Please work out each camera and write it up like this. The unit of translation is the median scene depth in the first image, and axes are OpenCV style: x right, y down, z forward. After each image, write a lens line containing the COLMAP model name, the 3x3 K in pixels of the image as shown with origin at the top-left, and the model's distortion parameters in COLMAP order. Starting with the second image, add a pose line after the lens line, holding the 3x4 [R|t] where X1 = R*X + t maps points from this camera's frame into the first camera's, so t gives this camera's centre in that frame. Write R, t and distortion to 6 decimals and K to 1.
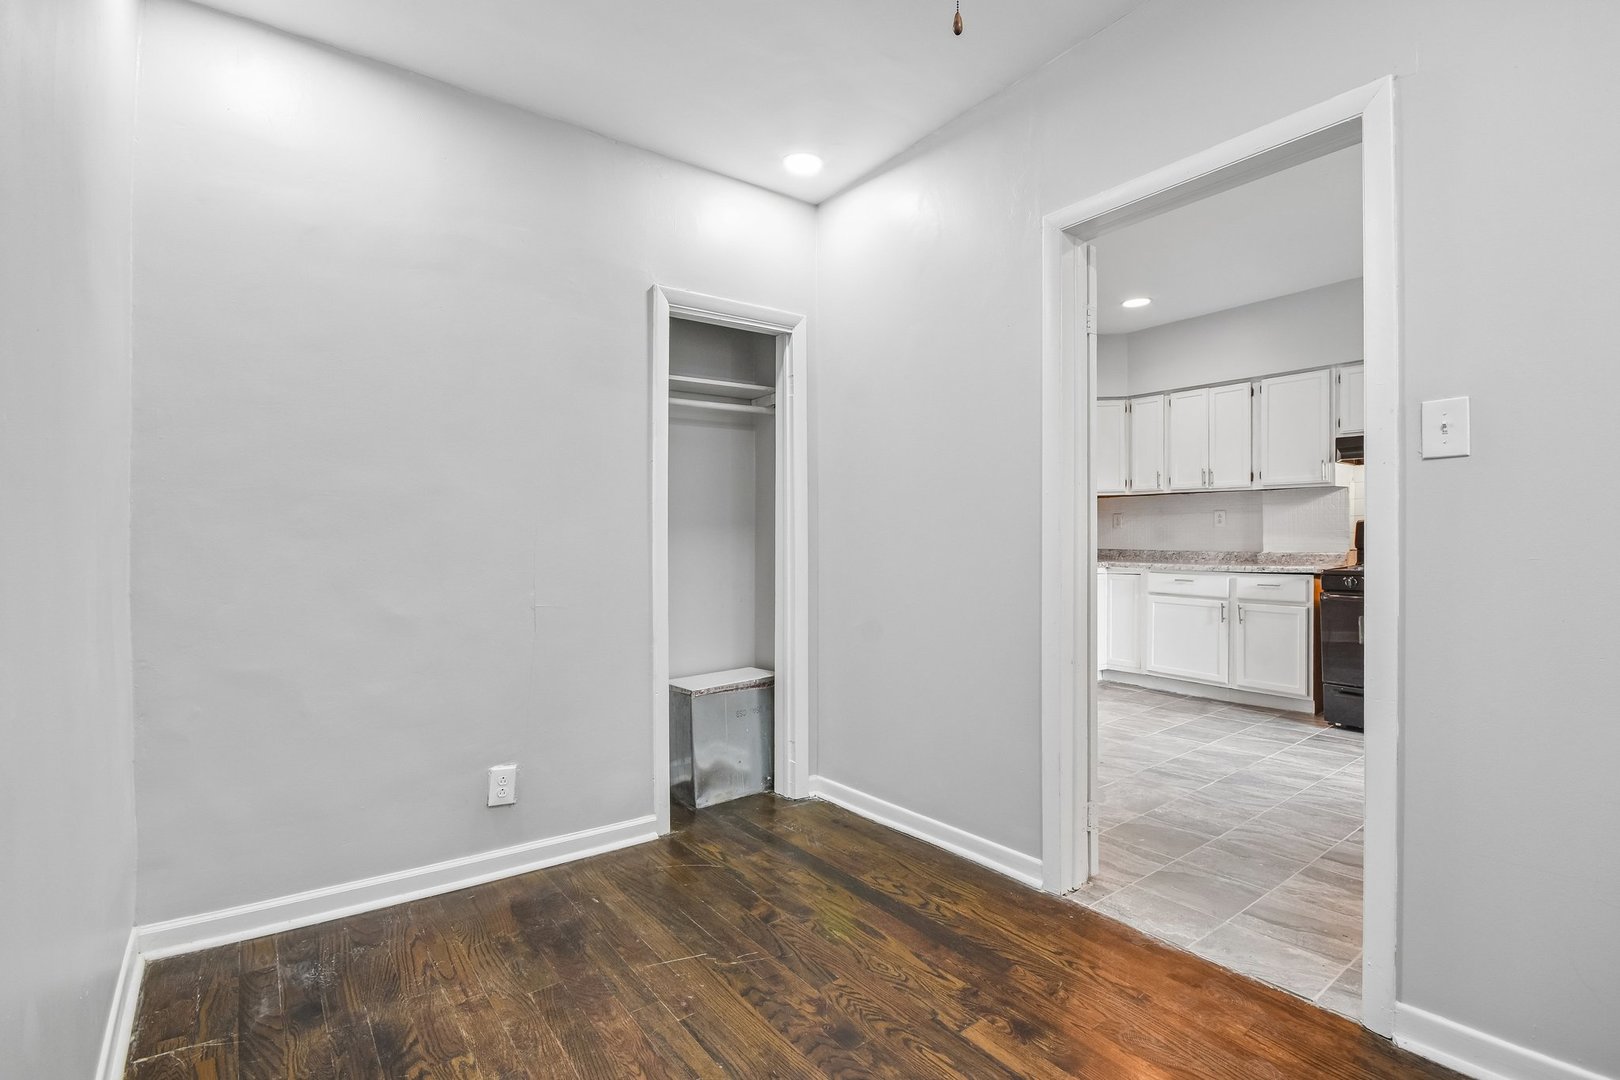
lens RADIAL K [[734.5, 0, 811.0], [0, 734.5, 546.1], [0, 0, 1]] dist [0.000014, 0.000207]
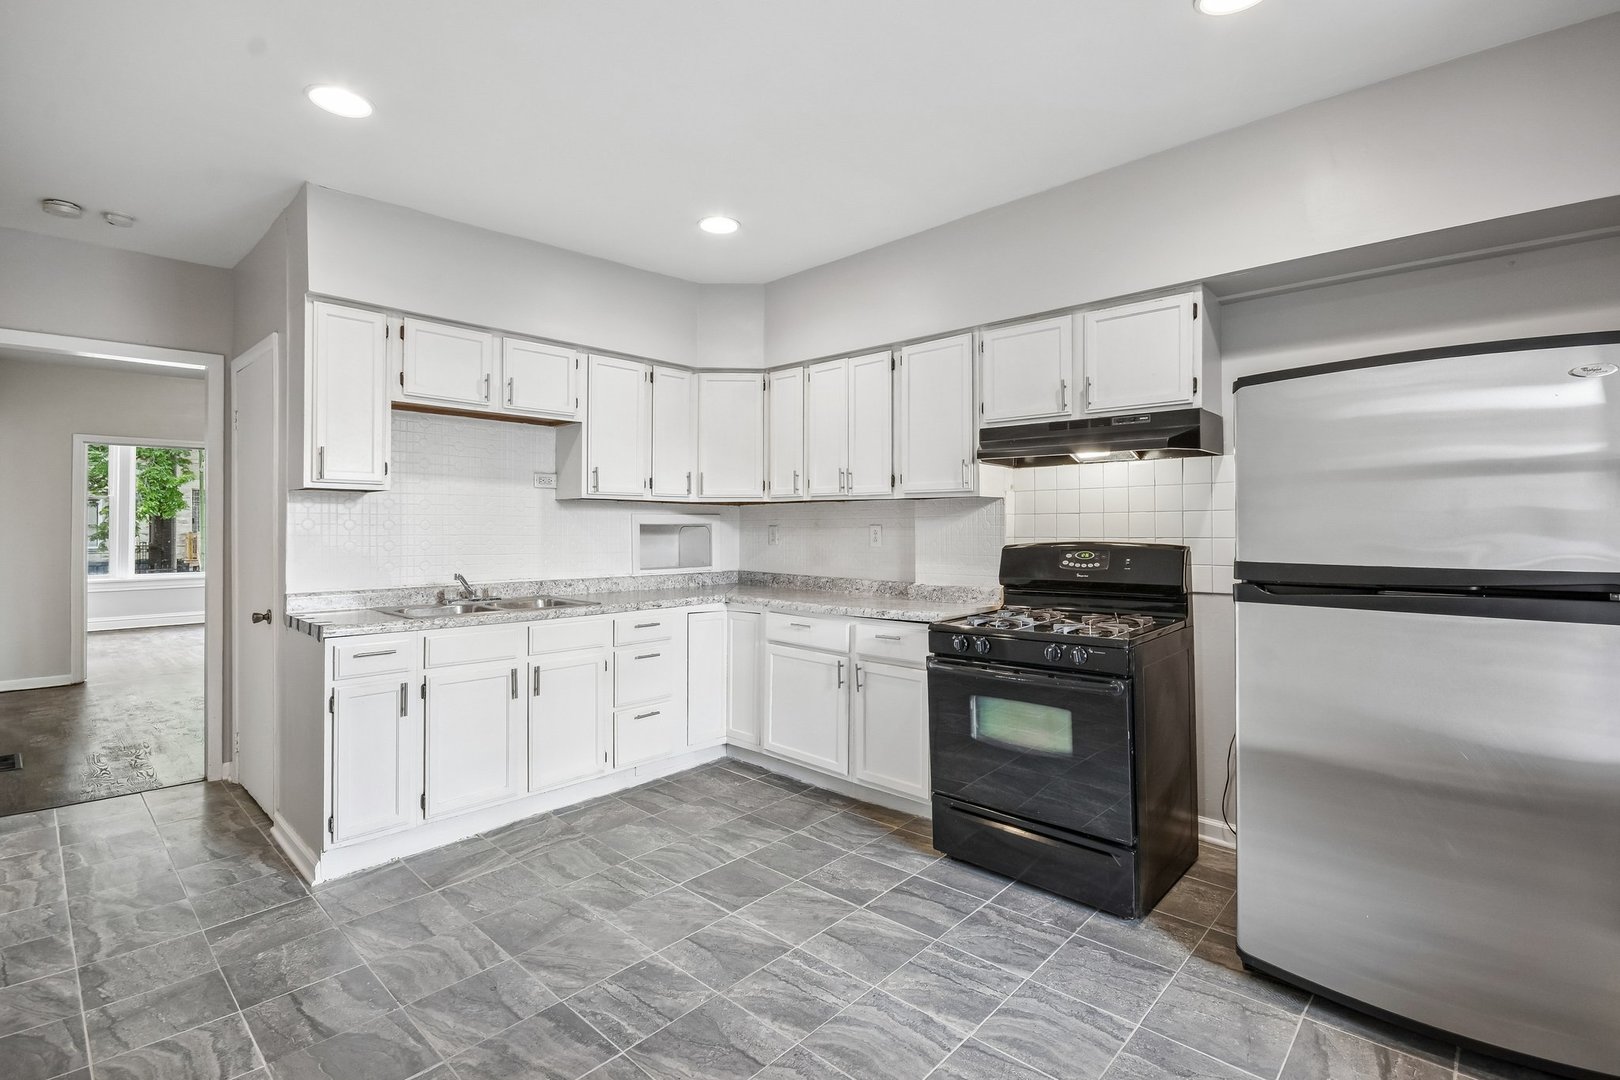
lens RADIAL K [[734.5, 0, 819.1], [0, 734.5, 529.9], [0, 0, 1]] dist [0.000014, 0.000207]
pose [[0.982659, 0.012802, 0.184980, 0.398162], [-0.009231, 0.999754, -0.020153, -0.031011], [-0.185192, 0.018096, 0.982536, 0.304933]]
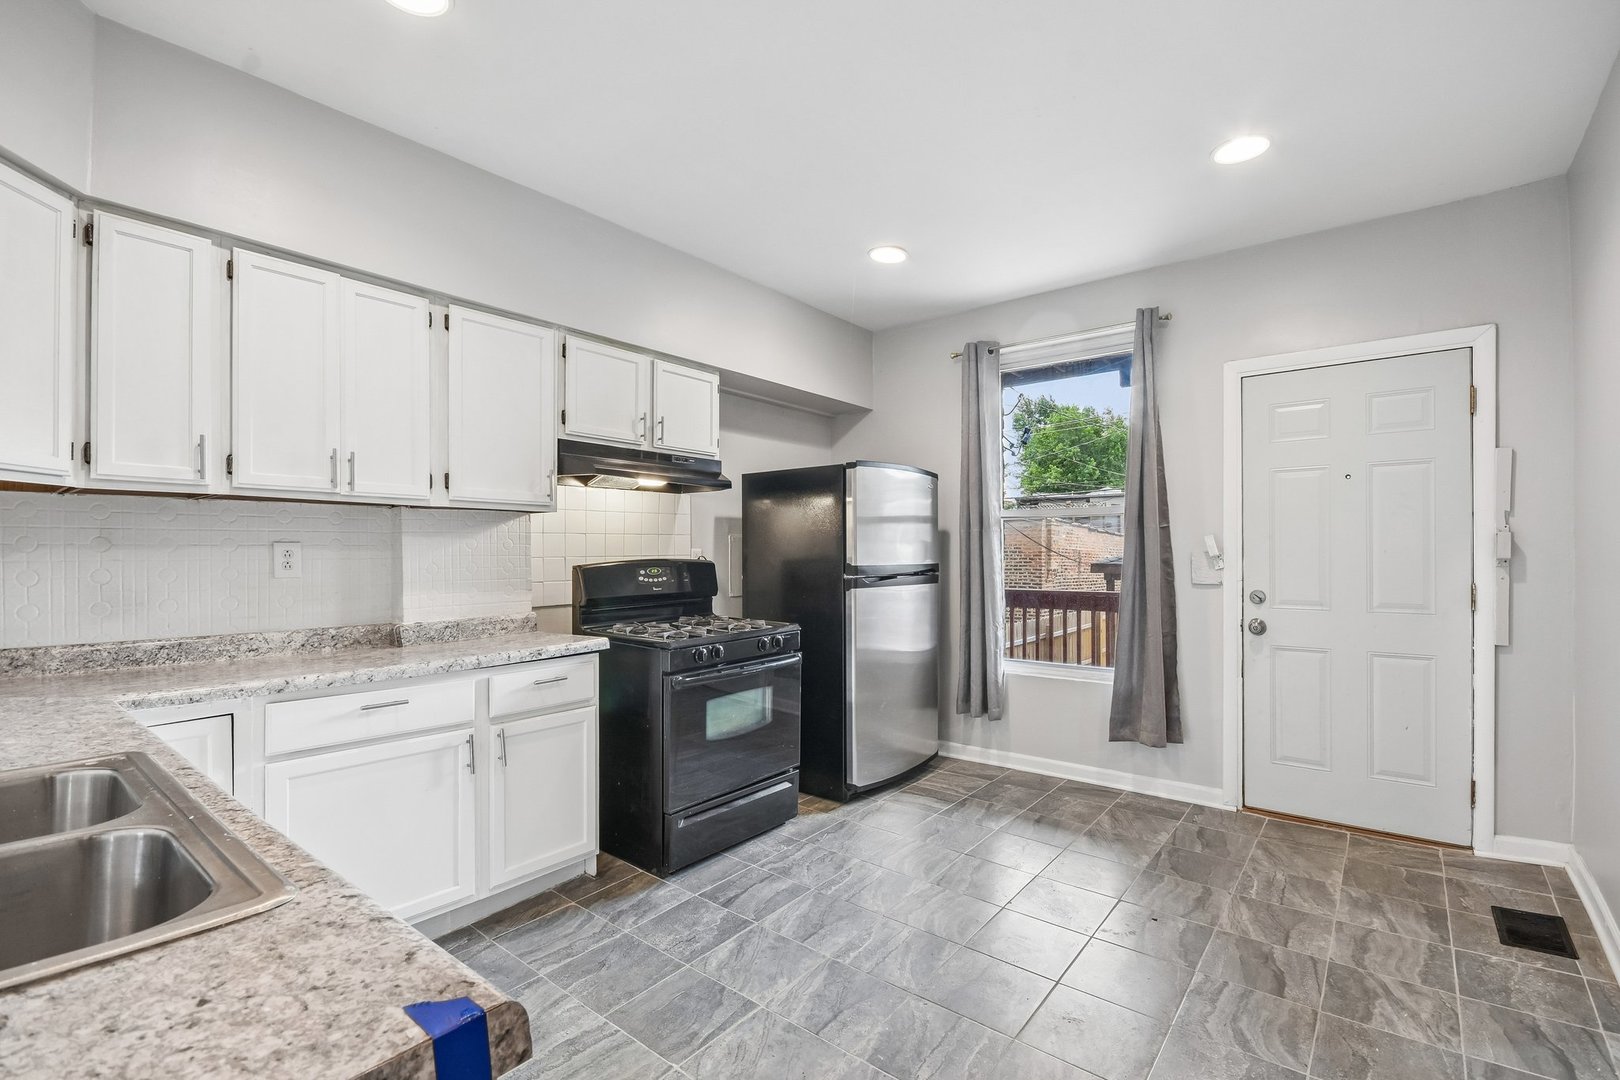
lens RADIAL K [[734.5, 0, 803.9], [0, 734.5, 557.5], [0, 0, 1]] dist [0.000014, 0.000207]
pose [[-0.247154, 0.011244, 0.968911, 0.028985], [0.029595, 0.999554, -0.004050, -0.030035], [-0.968524, 0.027673, -0.247376, 0.878530]]
